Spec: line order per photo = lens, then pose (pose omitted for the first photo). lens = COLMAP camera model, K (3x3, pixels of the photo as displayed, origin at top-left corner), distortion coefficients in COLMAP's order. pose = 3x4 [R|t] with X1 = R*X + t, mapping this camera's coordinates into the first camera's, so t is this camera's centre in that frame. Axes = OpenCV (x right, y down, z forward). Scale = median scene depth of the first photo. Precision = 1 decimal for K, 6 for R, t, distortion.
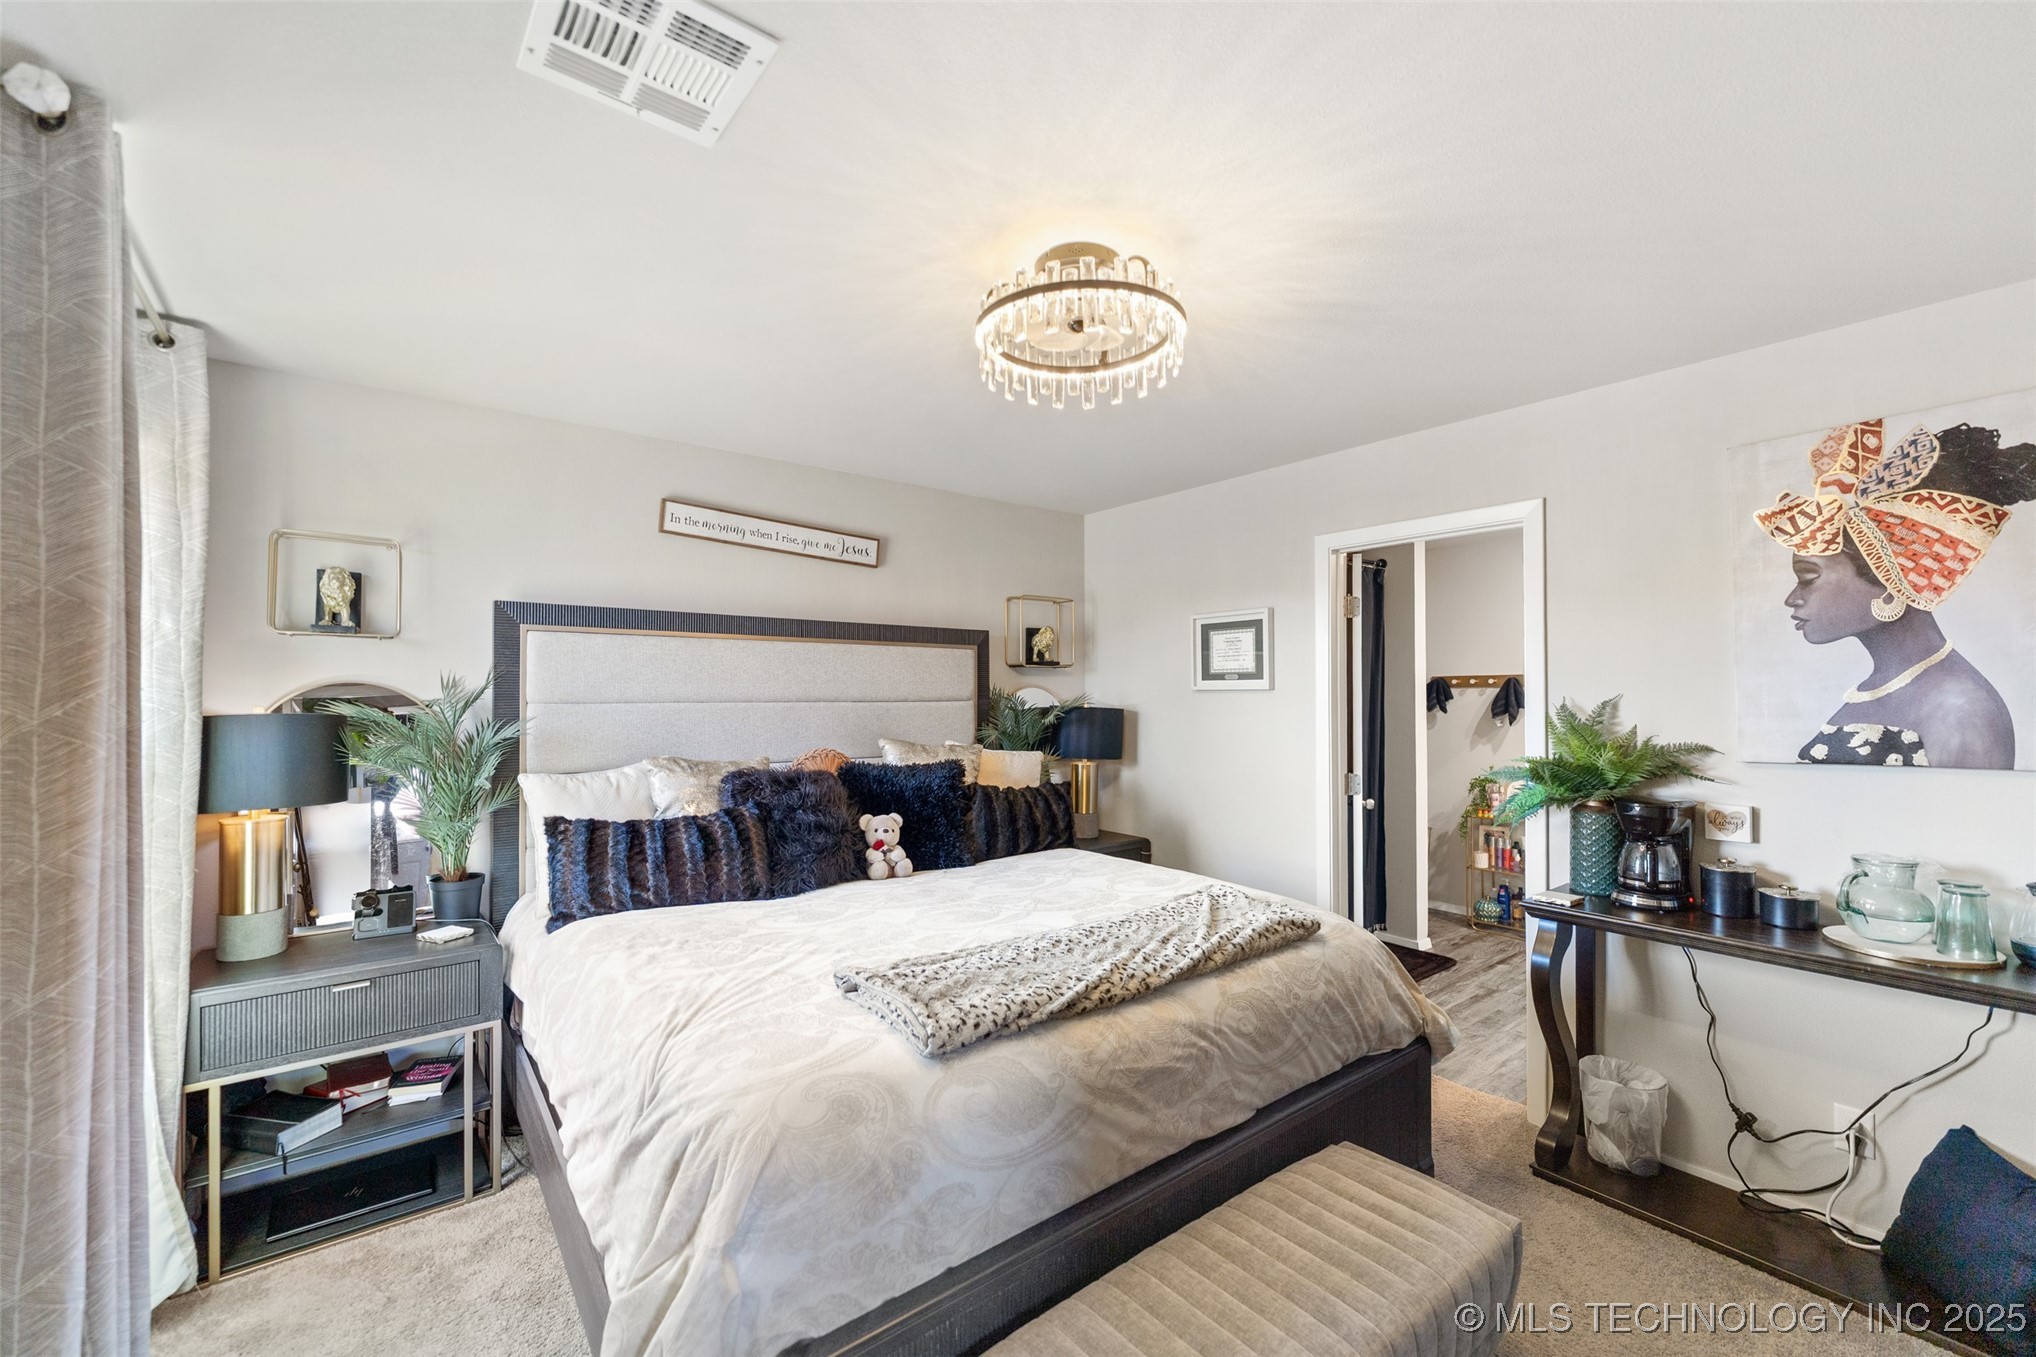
lens RADIAL K [[808.8, 0, 1019.5], [0, 808.8, 683.7], [0, 0, 1]] dist [0.000090, 0.000003]
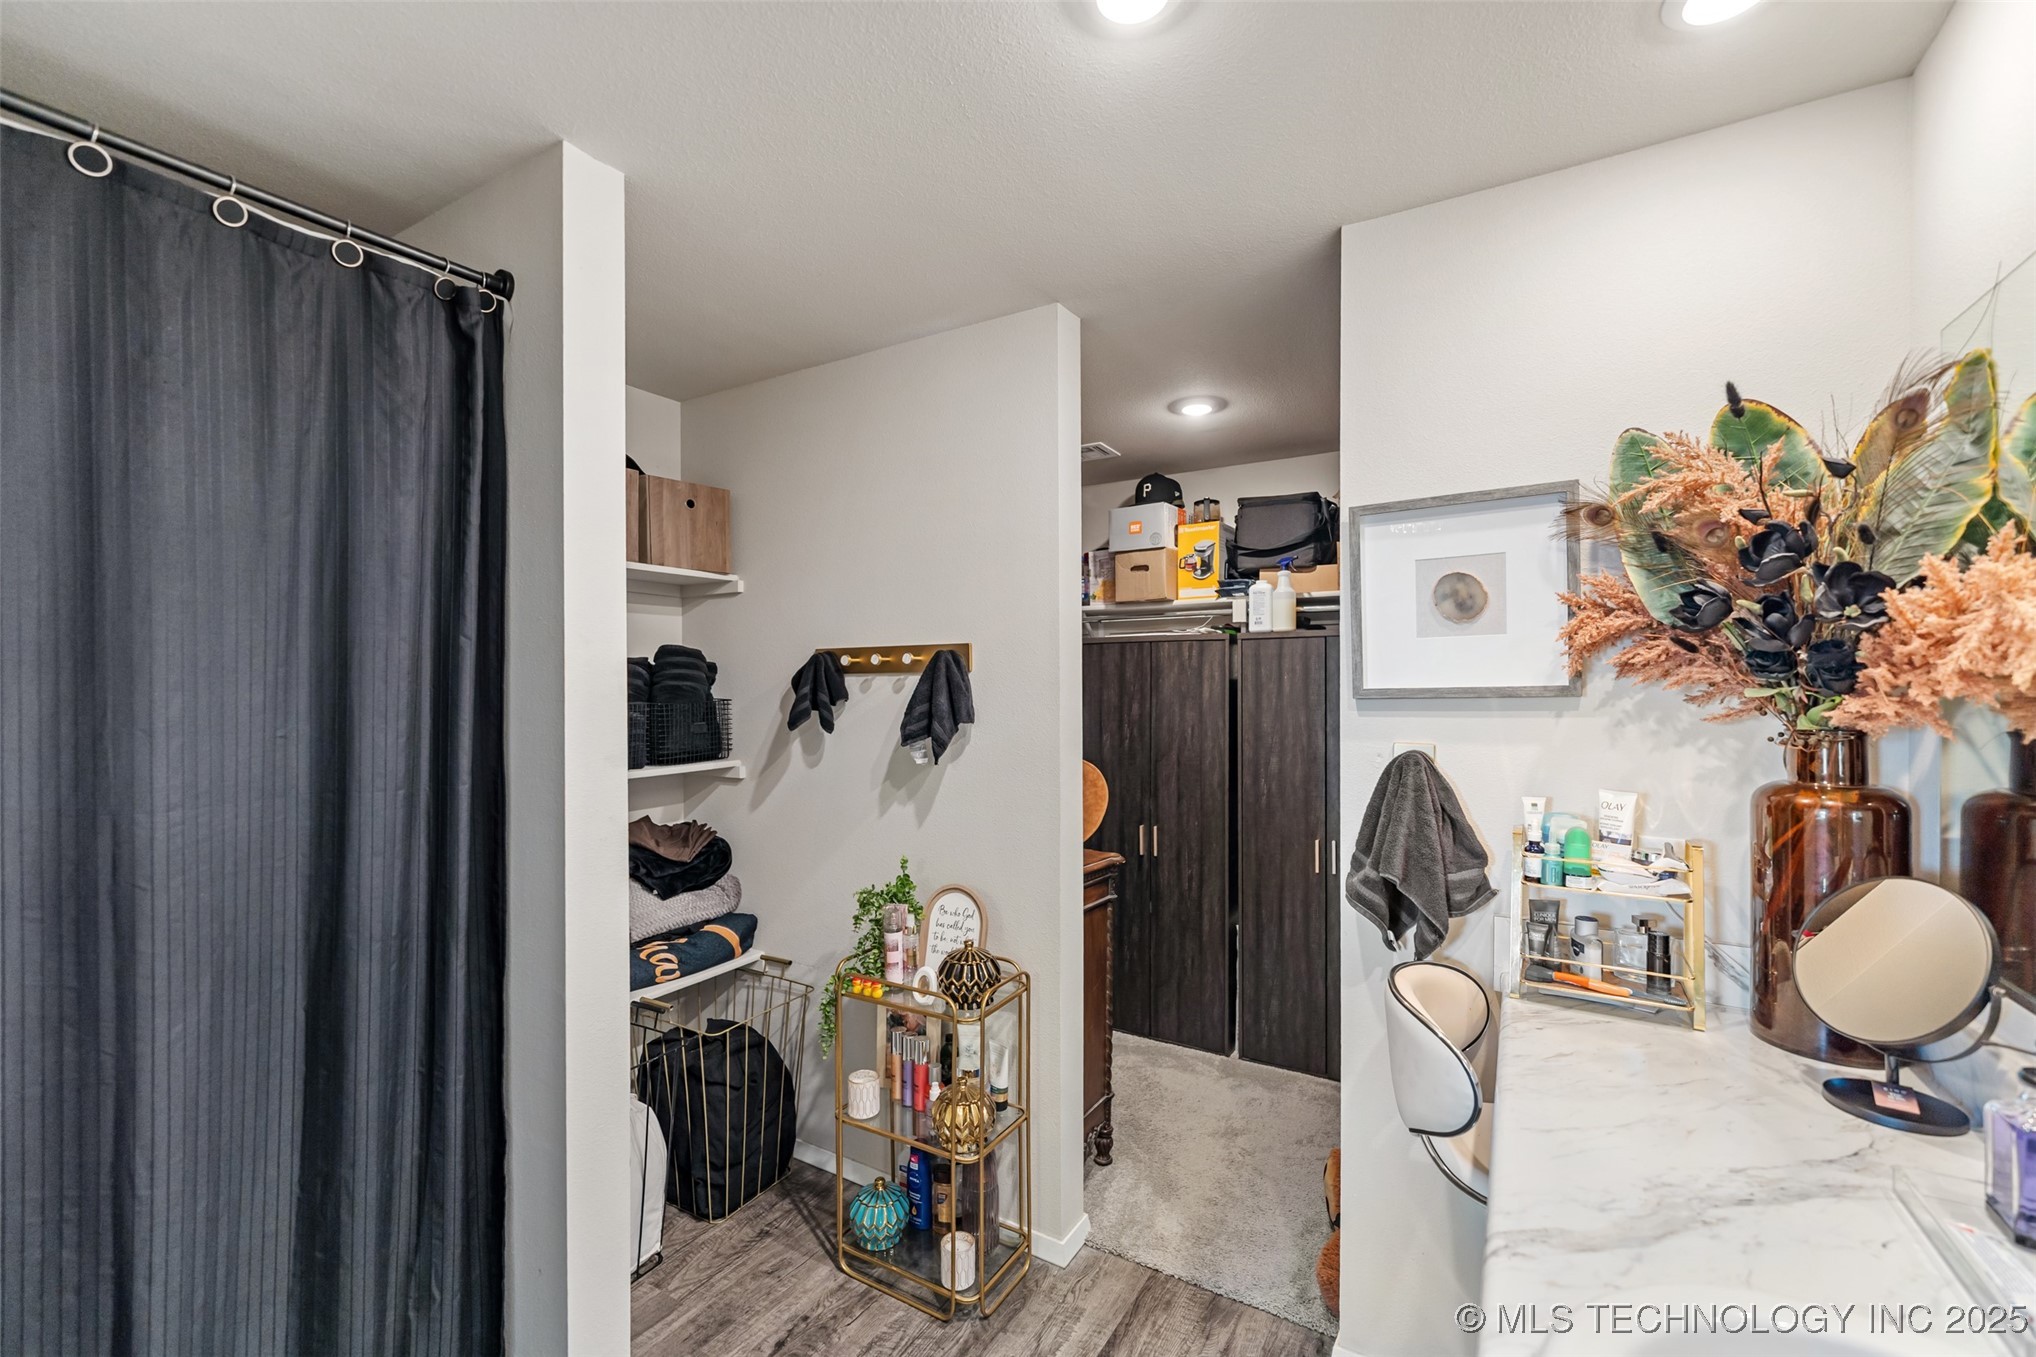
lens RADIAL K [[808.8, 0, 1018.9], [0, 808.8, 680.5], [0, 0, 1]] dist [0.000090, 0.000003]
pose [[0.941710, 0.007747, 0.336337, 0.486531], [-0.010828, 0.999915, 0.007285, 0.004127], [-0.336252, -0.010502, 0.941713, 0.565538]]
